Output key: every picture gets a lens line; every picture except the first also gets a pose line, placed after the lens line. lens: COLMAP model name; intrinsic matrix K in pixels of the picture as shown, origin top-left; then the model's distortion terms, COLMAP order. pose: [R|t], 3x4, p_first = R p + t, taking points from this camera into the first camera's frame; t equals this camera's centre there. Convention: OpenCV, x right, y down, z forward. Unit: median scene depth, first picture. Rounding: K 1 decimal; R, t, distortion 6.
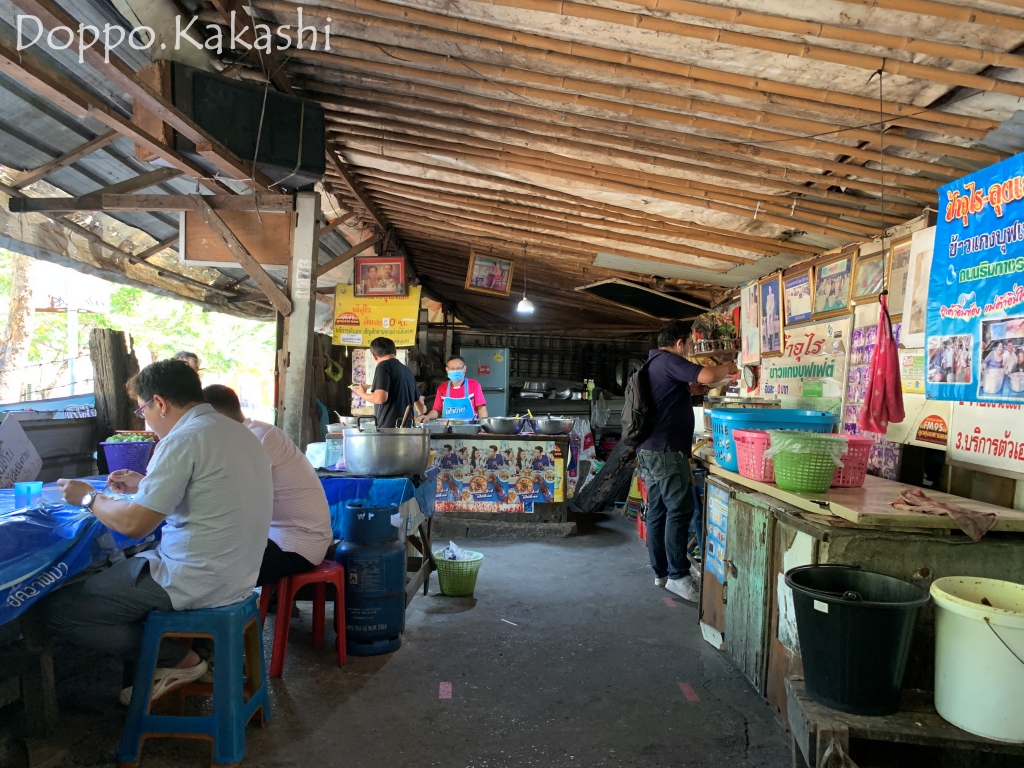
lens RADIAL K [[770.1, 0, 516.3], [0, 770.1, 378.0], [0, 0, 1]] dist [0.007517, -0.012206]
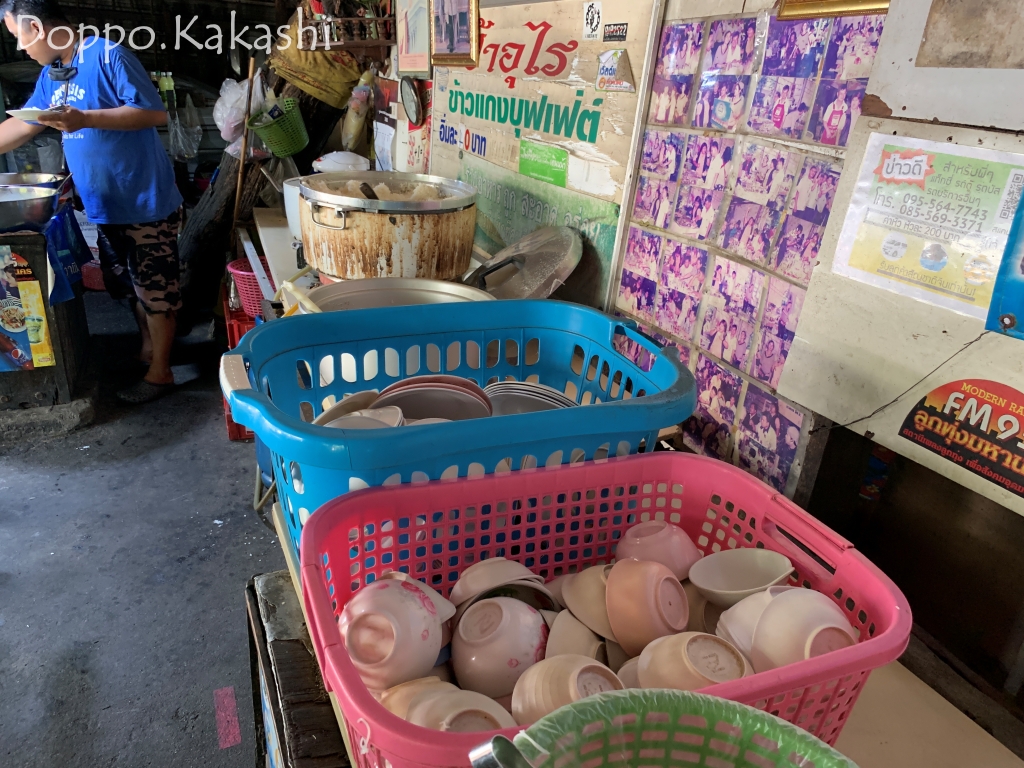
lens RADIAL K [[770.1, 0, 506.4], [0, 770.1, 380.9], [0, 0, 1]] dist [0.007517, -0.012206]
pose [[0.923257, -0.126694, 0.362693, 0.167031], [-0.028406, 0.918964, 0.393317, -0.038714], [-0.383132, -0.373435, 0.844841, 0.520499]]
